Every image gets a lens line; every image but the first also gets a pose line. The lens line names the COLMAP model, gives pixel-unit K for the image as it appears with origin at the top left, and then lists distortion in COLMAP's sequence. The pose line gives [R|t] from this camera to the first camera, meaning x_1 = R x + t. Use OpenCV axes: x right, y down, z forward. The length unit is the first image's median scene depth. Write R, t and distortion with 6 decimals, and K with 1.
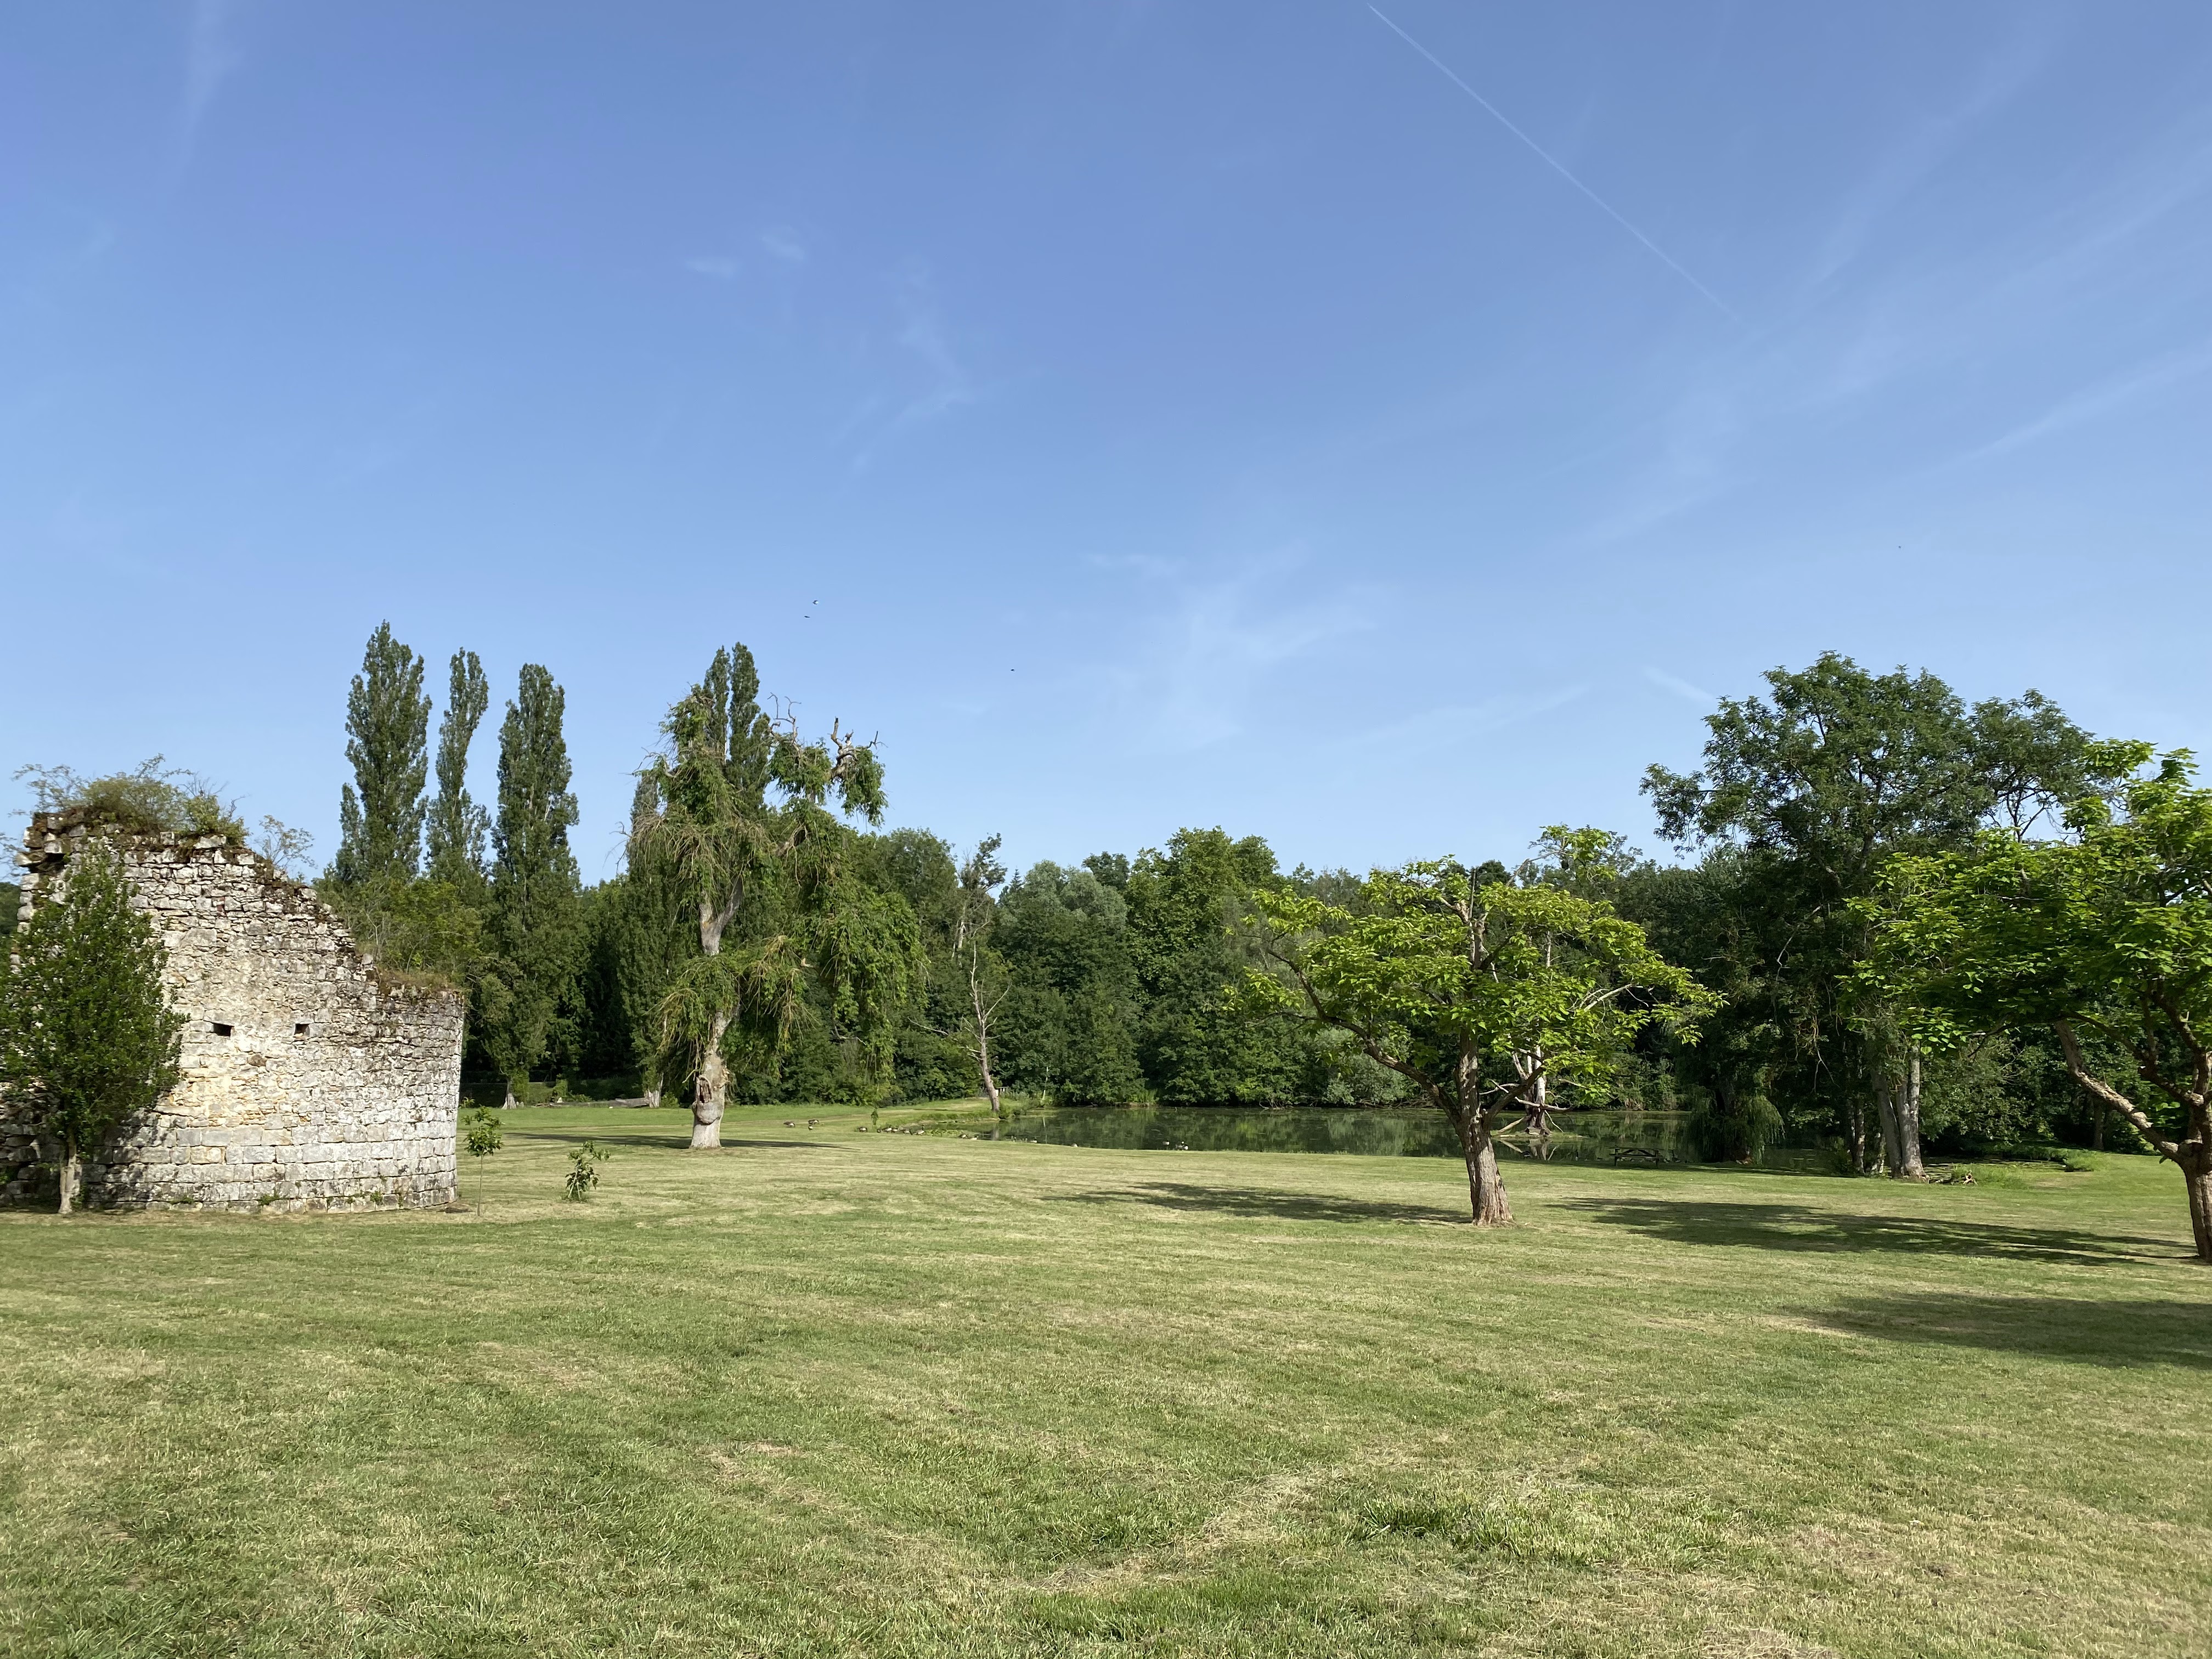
lens RADIAL K [[1483.7, 0, 1106.0], [0, 1483.7, 829.5], [0, 0, 1]] dist [0.000575, -0.000091]
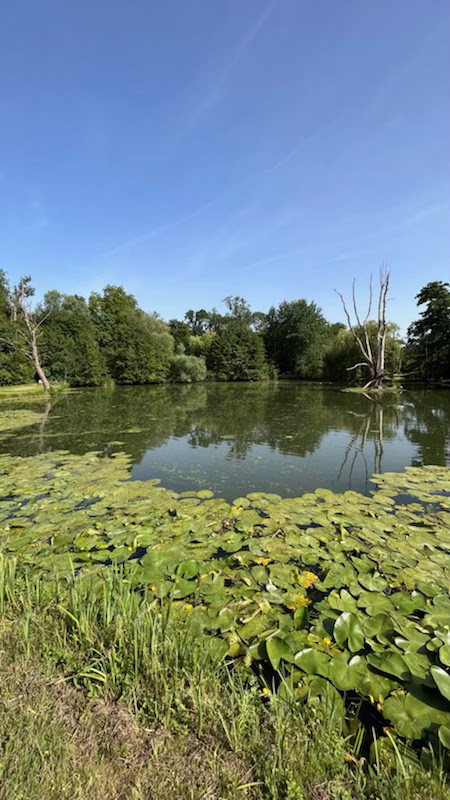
lens RADIAL K [[322.2, 0, 225.0], [0, 322.2, 400.0], [0, 0, 1]] dist [-0.000119, 0.000013]
pose [[0.893068, -0.057952, 0.446175, -0.043545], [-0.046584, 0.974430, 0.219807, 0.085333], [-0.447504, -0.217087, 0.867533, 0.456273]]
